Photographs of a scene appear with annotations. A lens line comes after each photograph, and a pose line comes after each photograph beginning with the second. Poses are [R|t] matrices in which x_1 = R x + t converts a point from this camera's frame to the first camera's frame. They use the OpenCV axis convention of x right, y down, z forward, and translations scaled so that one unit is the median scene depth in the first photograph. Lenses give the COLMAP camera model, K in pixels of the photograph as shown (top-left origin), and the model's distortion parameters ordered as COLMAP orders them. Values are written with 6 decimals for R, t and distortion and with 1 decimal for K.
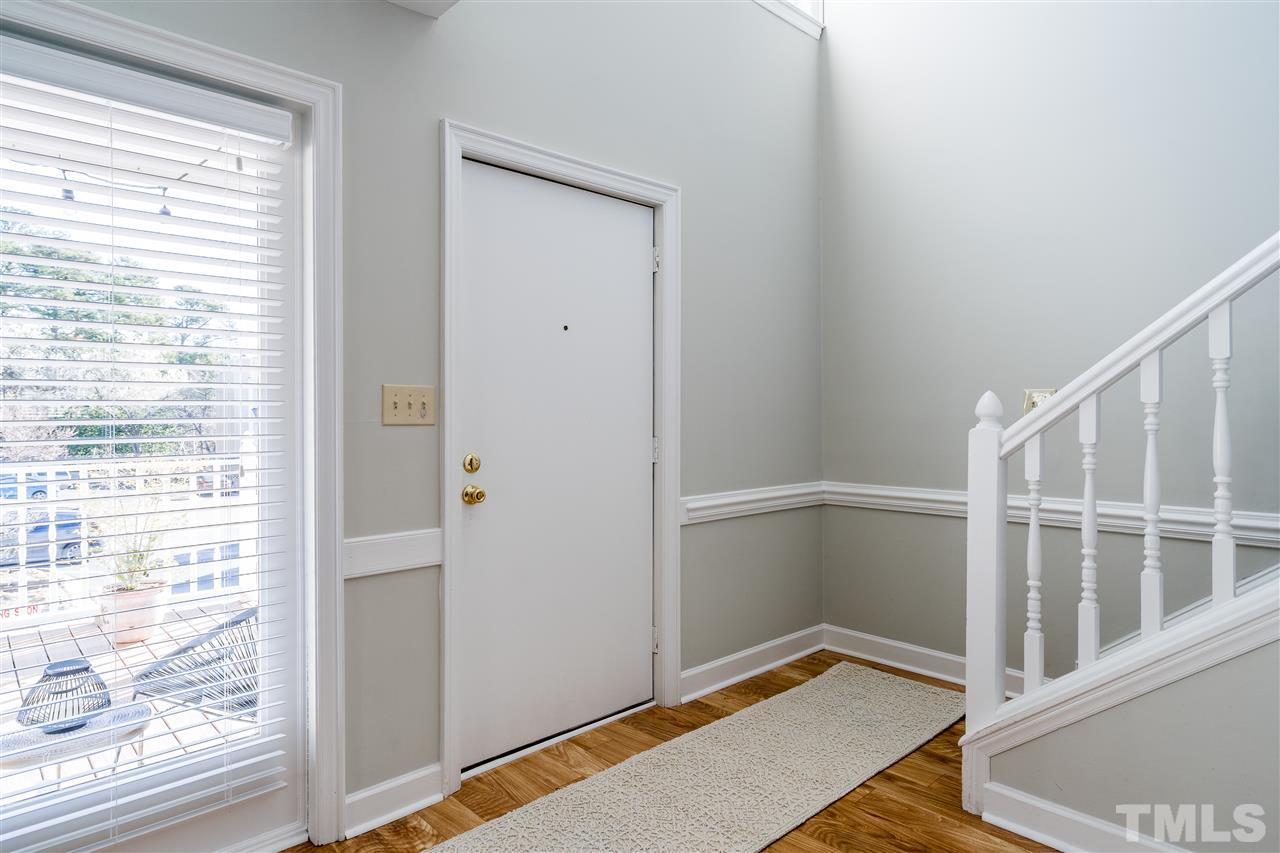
lens RADIAL K [[752.6, 0, 641.6], [0, 752.6, 426.4], [0, 0, 1]] dist [0.017942, -0.000016]
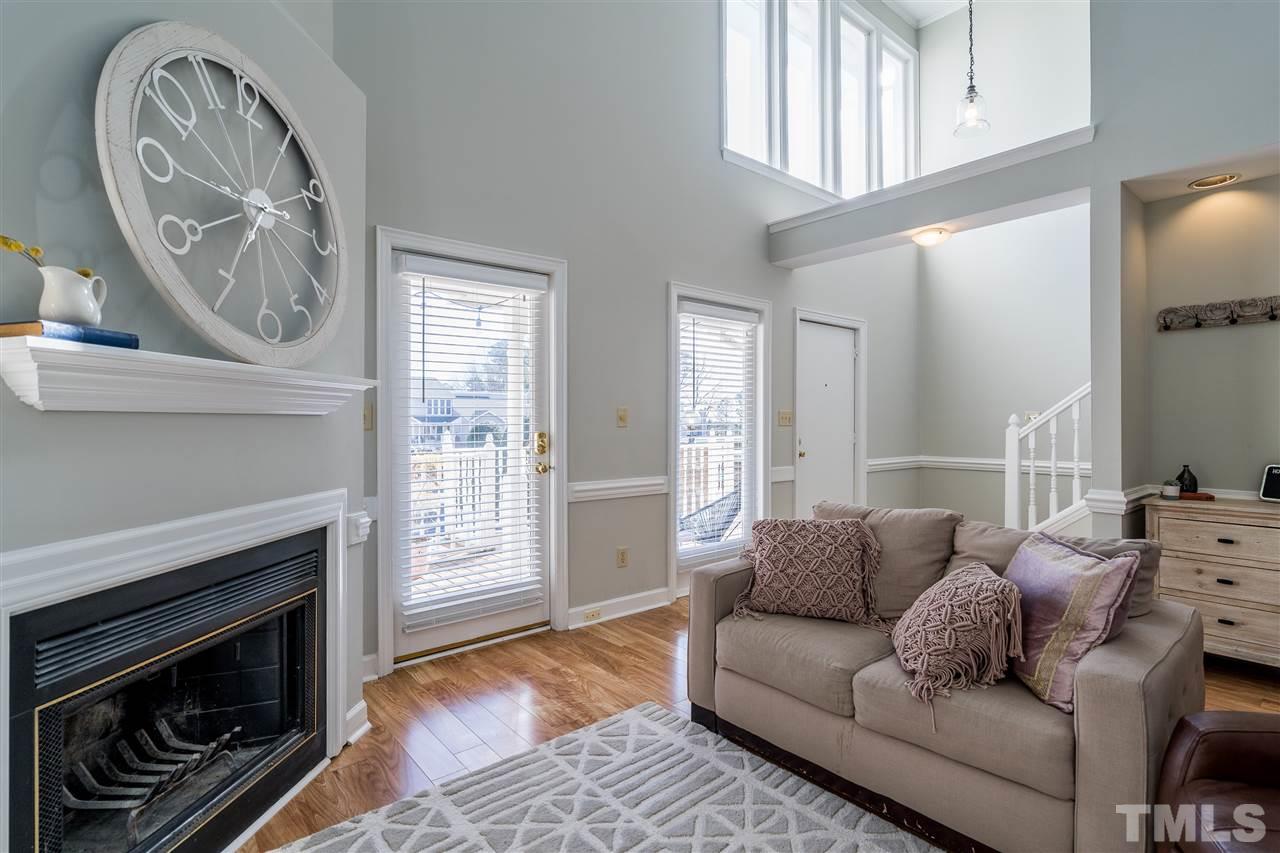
lens RADIAL K [[624.6, 0, 648.6], [0, 624.6, 419.8], [0, 0, 1]] dist [0.002309, -0.000268]
pose [[0.998358, 0.006017, -0.056967, -0.649737], [-0.007089, 0.999801, -0.018640, 0.021208], [0.056843, 0.019013, 0.998202, -1.174489]]
